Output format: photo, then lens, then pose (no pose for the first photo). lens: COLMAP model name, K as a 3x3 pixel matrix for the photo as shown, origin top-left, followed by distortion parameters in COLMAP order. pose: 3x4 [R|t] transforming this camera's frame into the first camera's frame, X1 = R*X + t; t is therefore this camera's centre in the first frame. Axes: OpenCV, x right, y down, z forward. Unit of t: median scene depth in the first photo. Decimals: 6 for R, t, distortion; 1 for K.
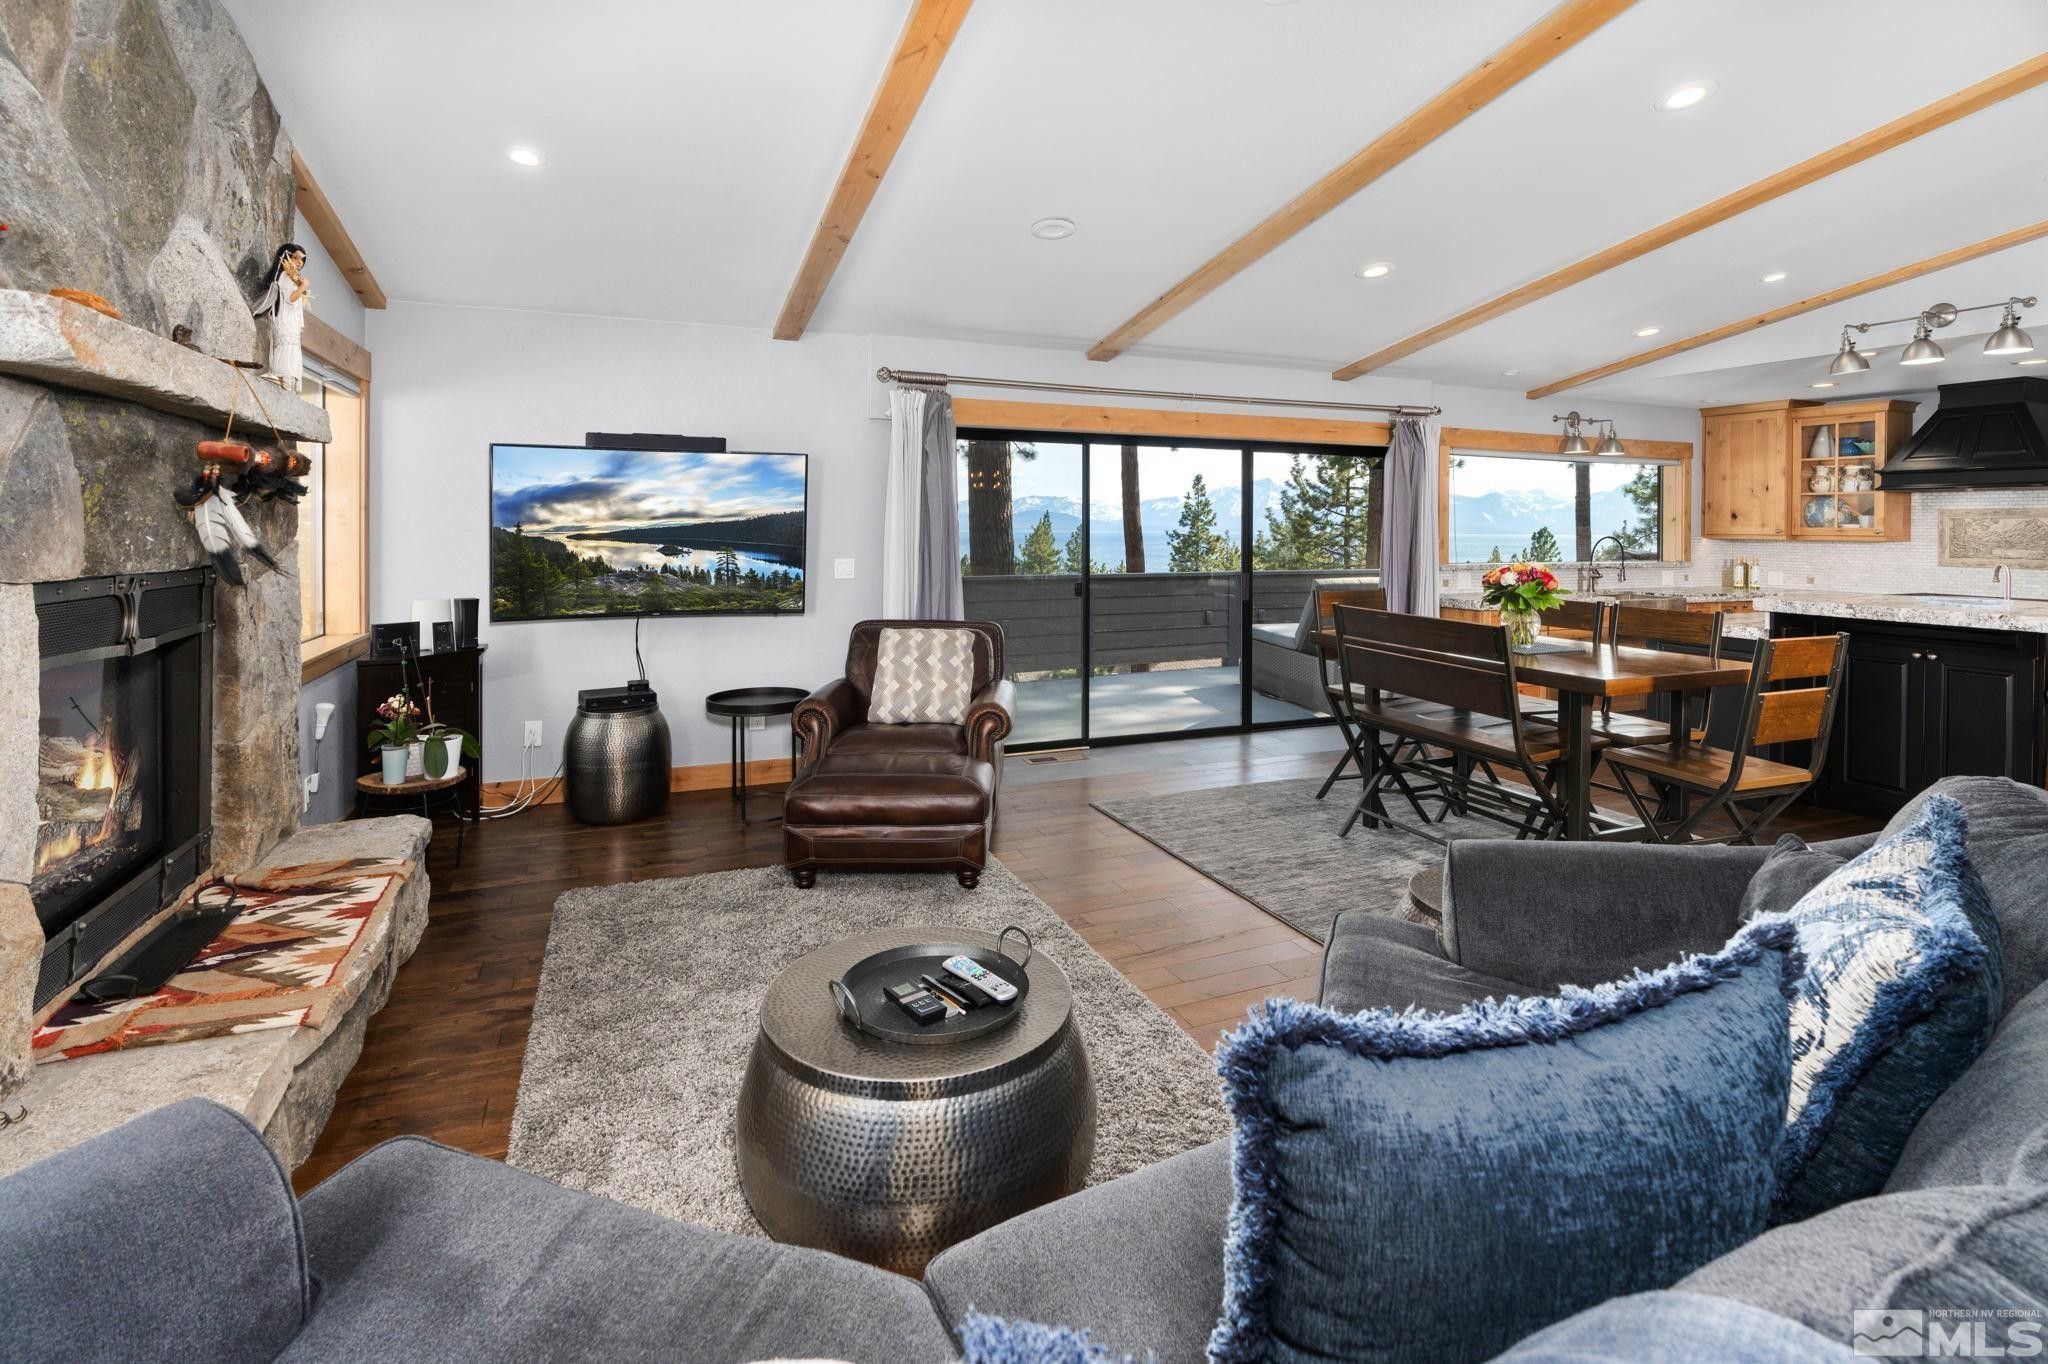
lens RADIAL K [[1007.2, 0, 996.7], [0, 1007.2, 532.8], [0, 0, 1]] dist [0.000109, -0.000568]
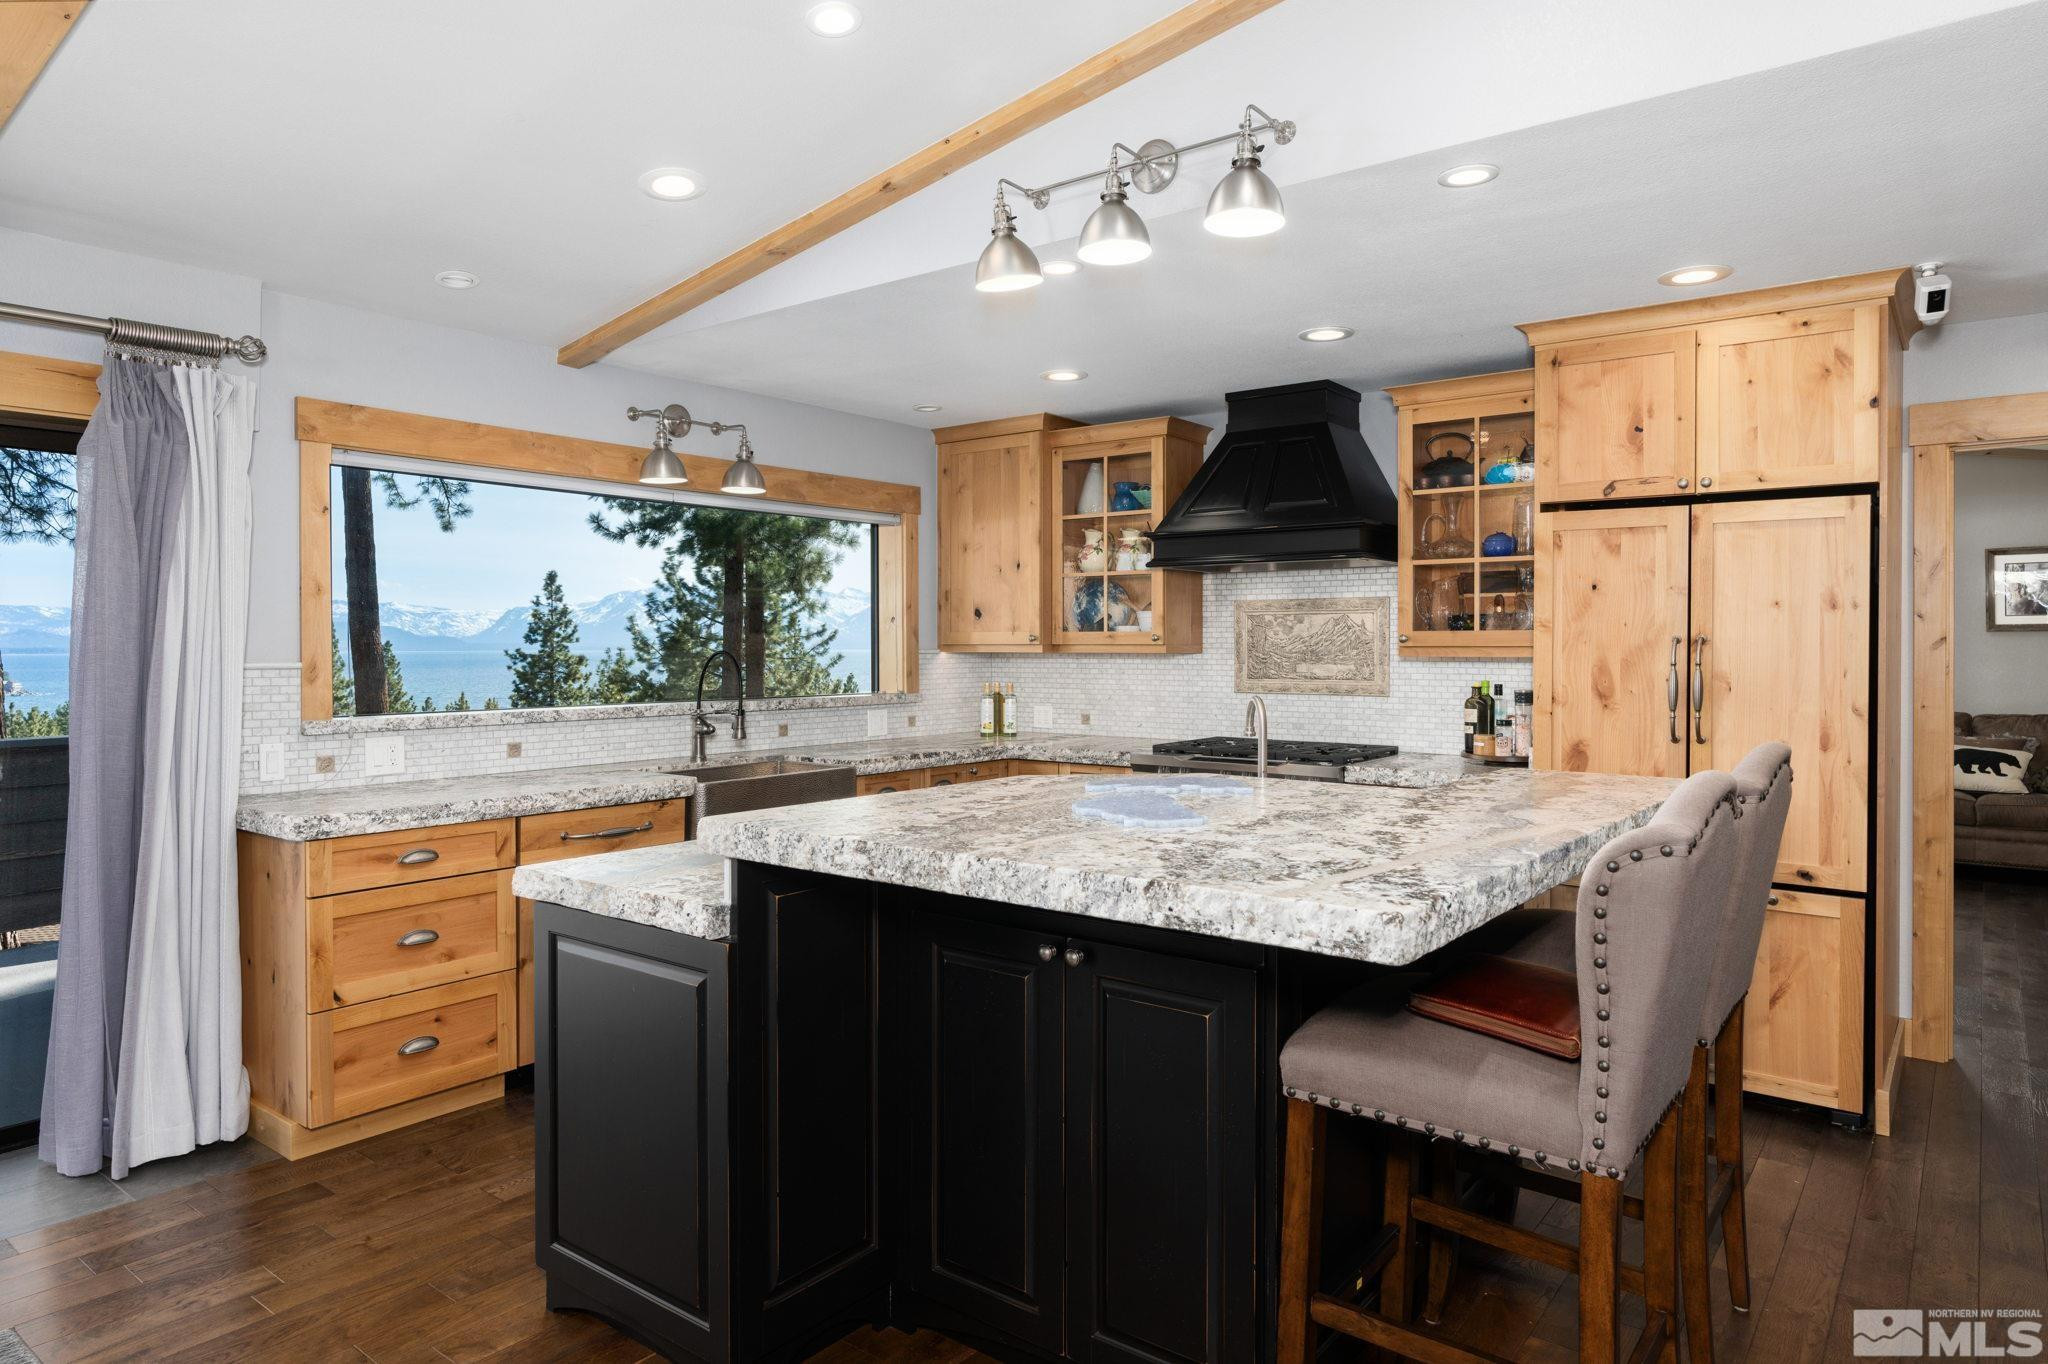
lens RADIAL K [[1272.1, 0, 1026.2], [0, 1272.1, 667.1], [0, 0, 1]] dist [0.002154, 0.001838]
pose [[0.870881, -0.017168, 0.491194, 0.405640], [0.011013, 0.999820, 0.015419, 0.003536], [-0.491370, -0.008019, 0.870914, 0.352899]]
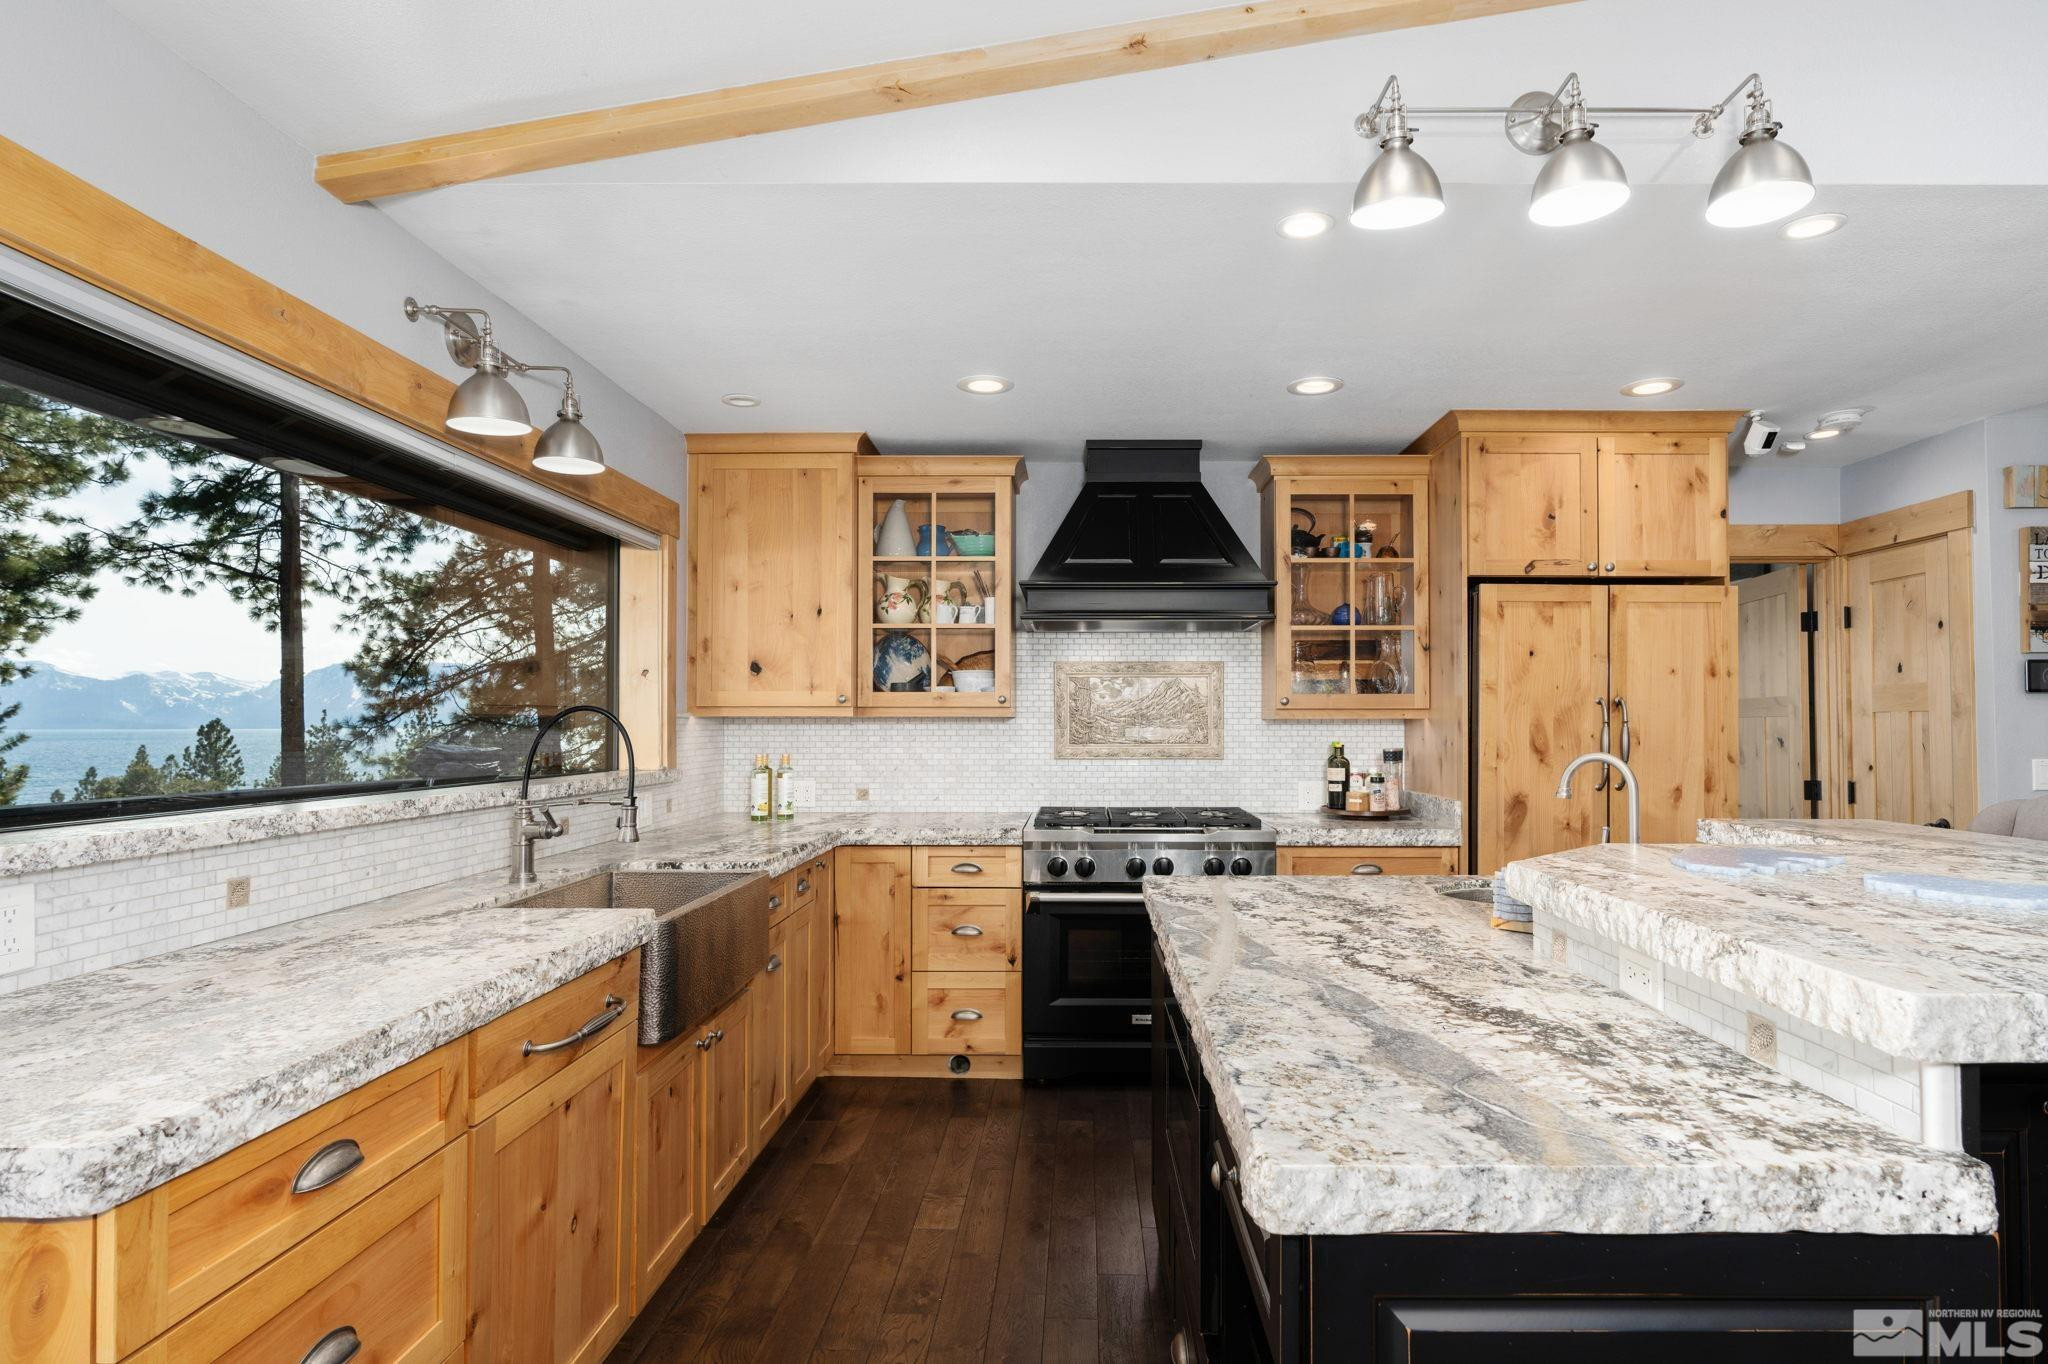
lens RADIAL K [[1093.0, 0, 1087.8], [0, 1093.0, 707.4], [0, 0, 1]] dist [0.000317, -0.000116]
pose [[0.386597, 0.005607, 0.922232, 0.329822], [0.009791, 0.999900, -0.010184, 0.008849], [-0.922197, 0.012967, 0.386503, 0.679458]]
